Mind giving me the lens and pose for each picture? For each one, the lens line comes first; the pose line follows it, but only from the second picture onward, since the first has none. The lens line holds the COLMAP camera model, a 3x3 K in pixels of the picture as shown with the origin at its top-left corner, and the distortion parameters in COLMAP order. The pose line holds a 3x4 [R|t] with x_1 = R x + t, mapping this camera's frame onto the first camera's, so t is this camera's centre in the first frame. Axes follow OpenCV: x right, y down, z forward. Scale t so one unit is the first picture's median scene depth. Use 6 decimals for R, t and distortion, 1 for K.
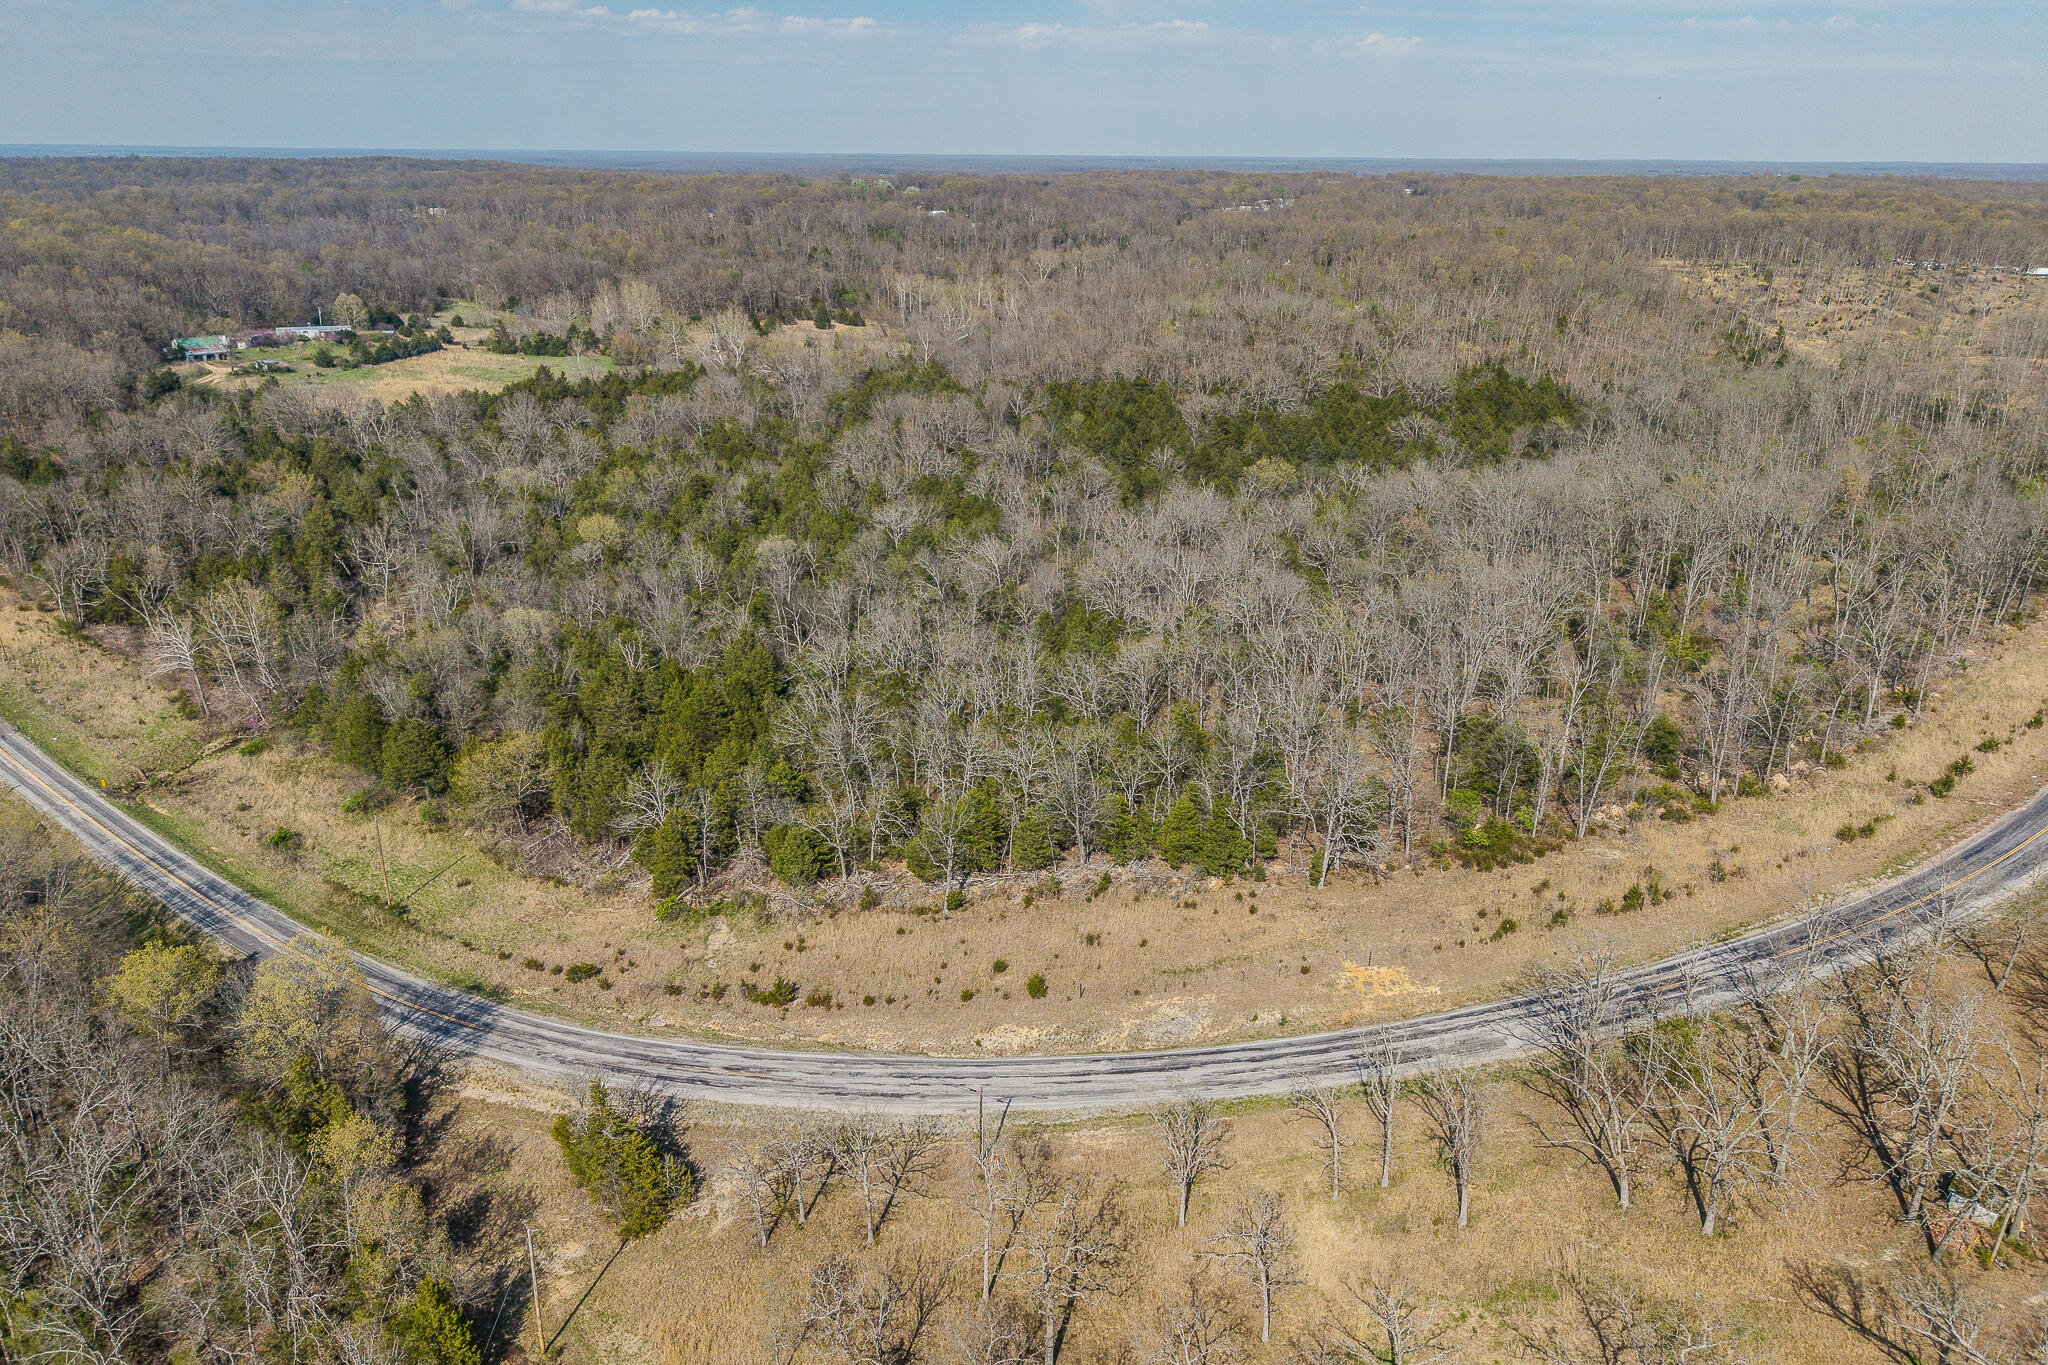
lens RADIAL K [[1379.5, 0, 1024.0], [0, 1379.5, 682.5], [0, 0, 1]] dist [0.023904, -0.023476]
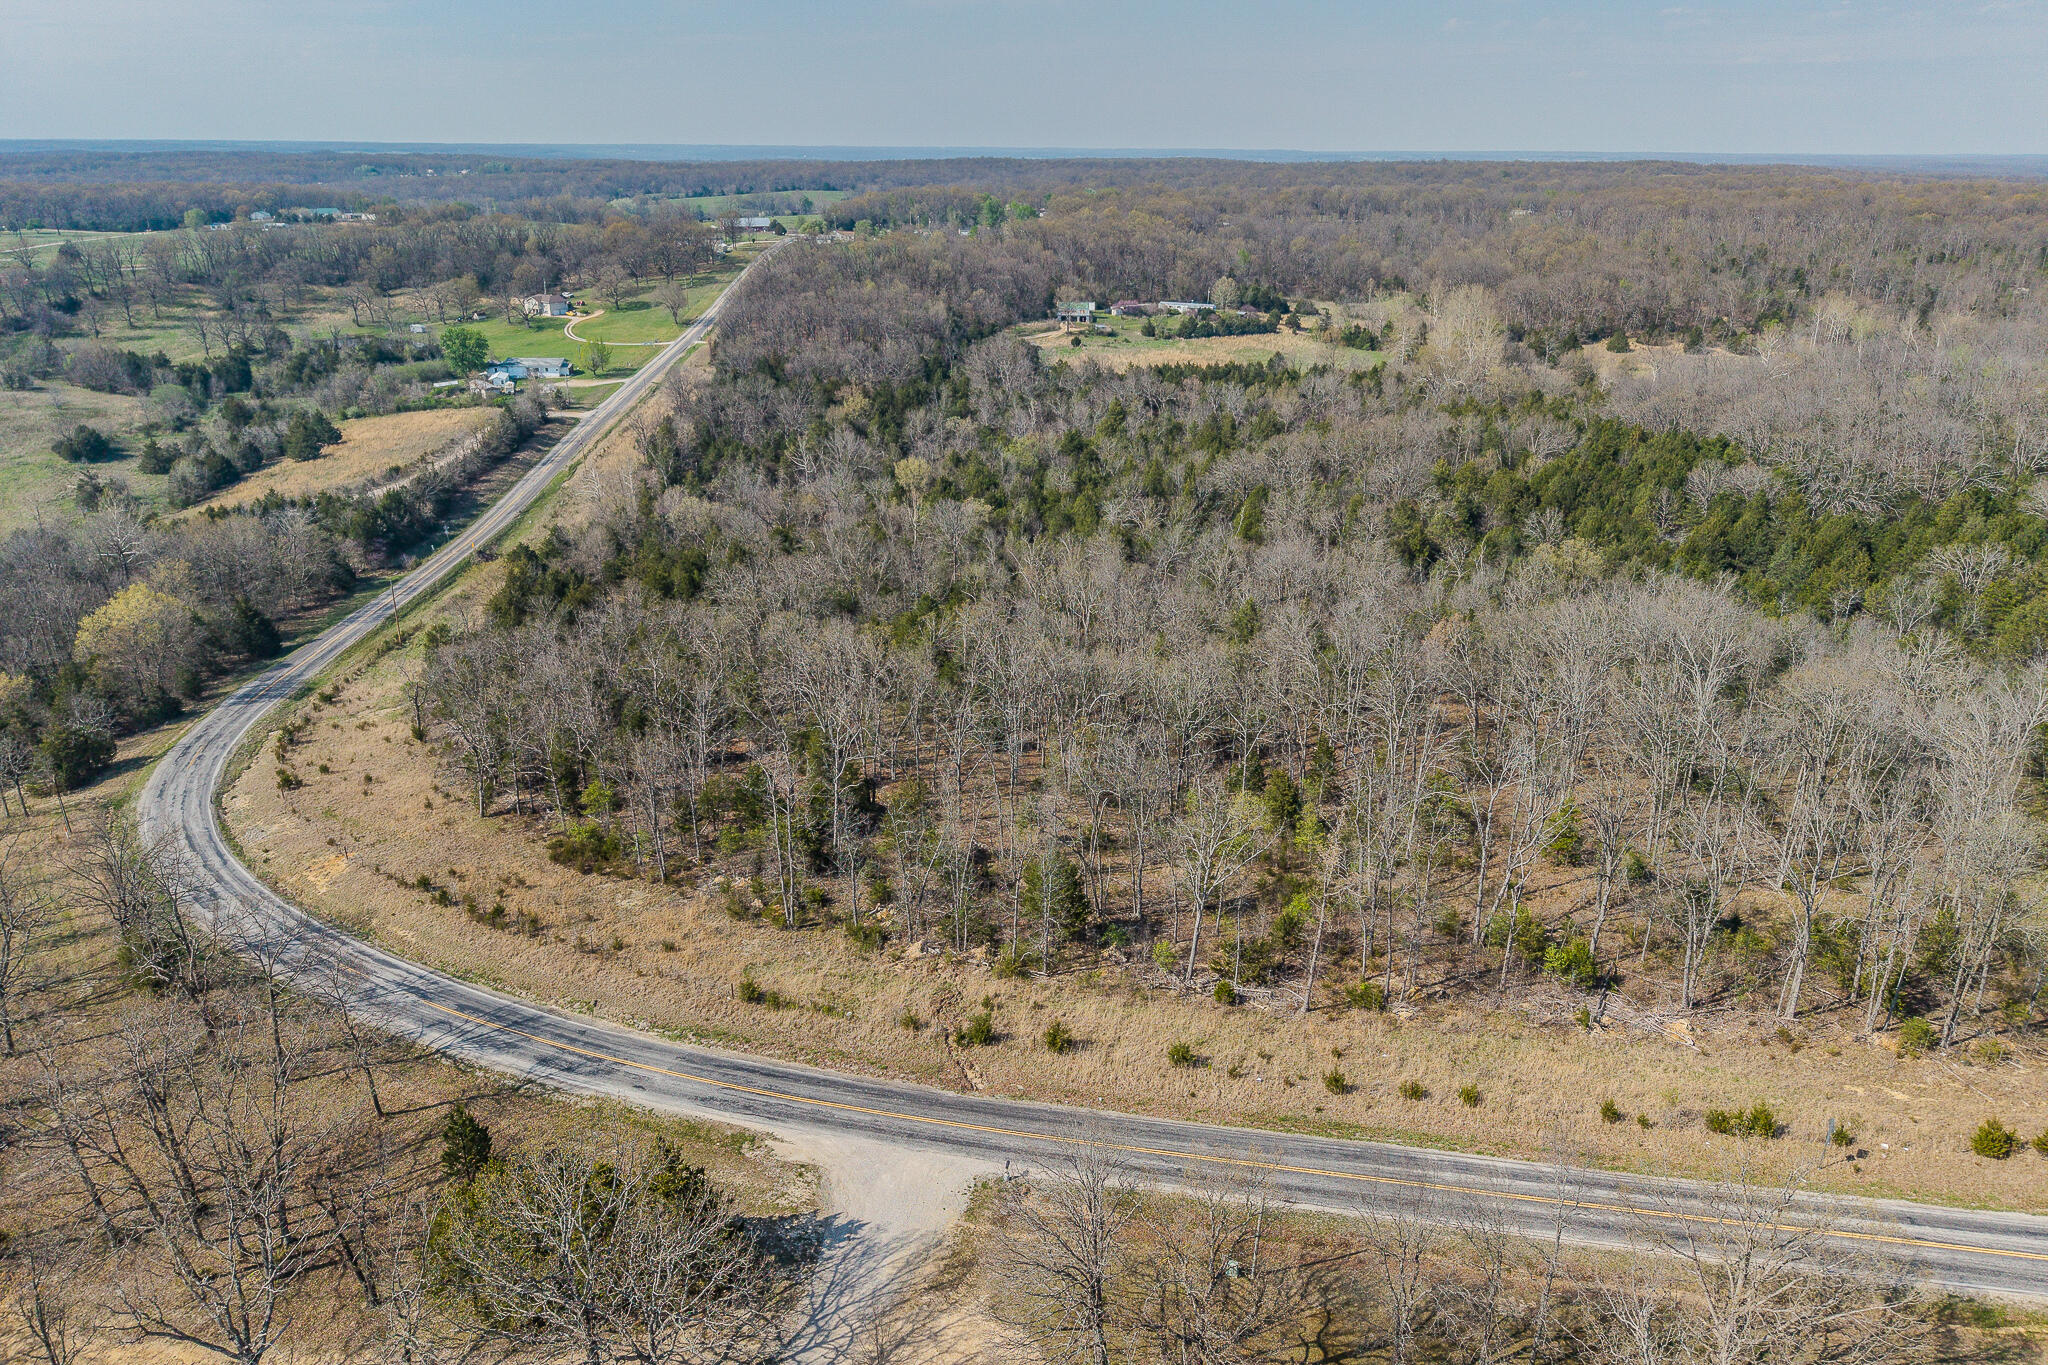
lens RADIAL K [[1379.5, 0, 1024.0], [0, 1379.5, 682.5], [0, 0, 1]] dist [0.023904, -0.023476]
pose [[0.618808, 0.282220, -0.733095, 0.479502], [-0.284561, 0.950385, 0.125672, -0.081184], [0.732190, 0.130844, 0.668414, 0.218009]]
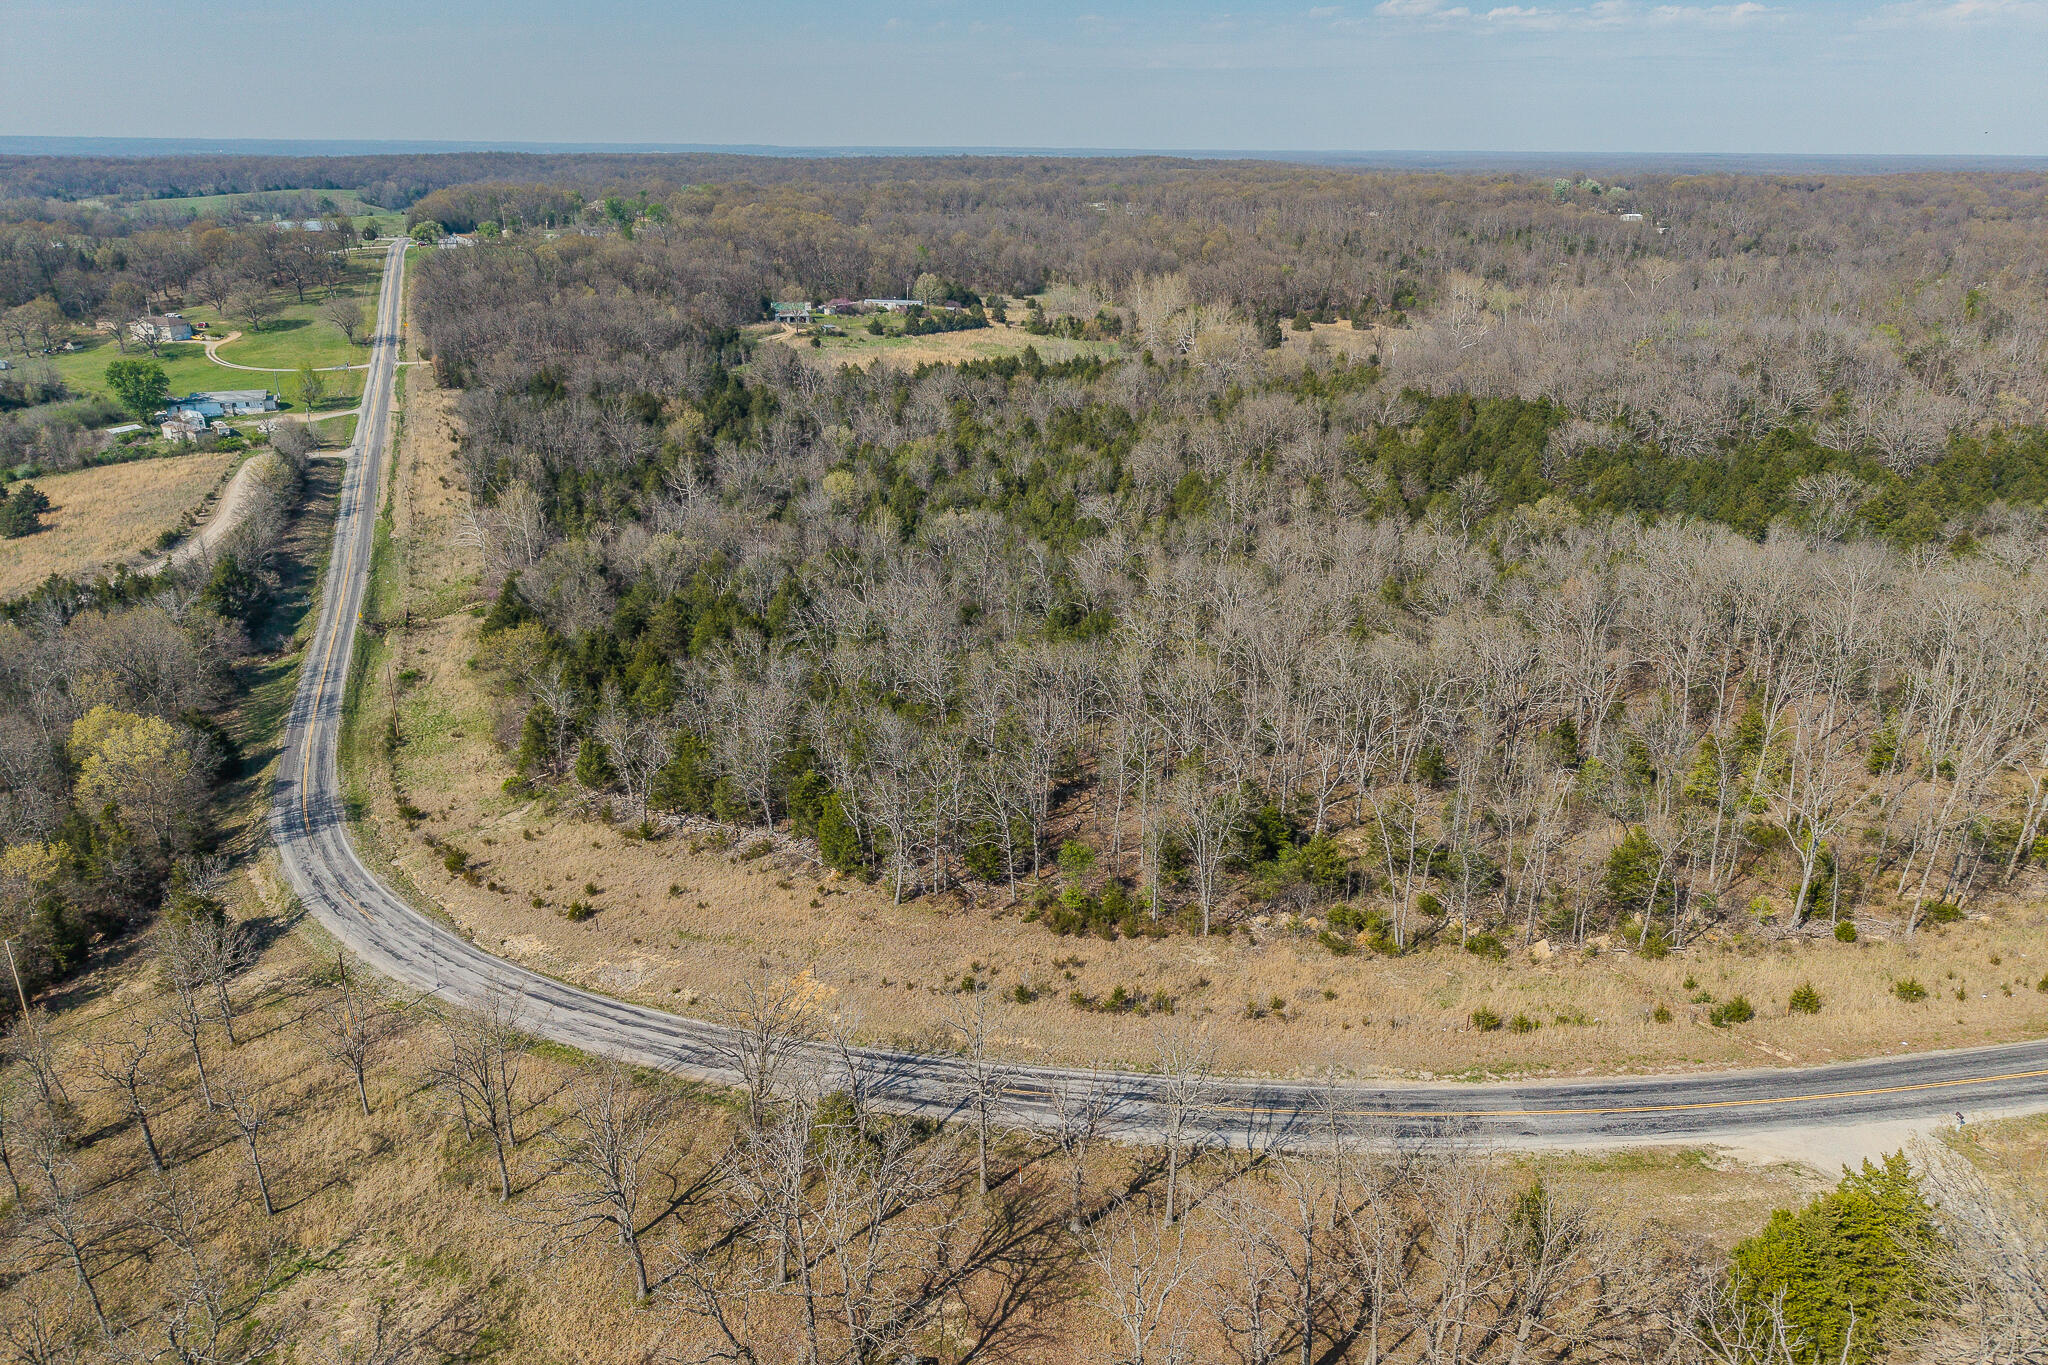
lens RADIAL K [[1379.5, 0, 1024.0], [0, 1379.5, 682.5], [0, 0, 1]] dist [0.023904, -0.023476]
pose [[0.854947, 0.188030, -0.483436, 0.277965], [-0.188239, 0.980919, 0.048626, -0.025535], [0.483355, 0.049429, 0.874028, 0.074542]]
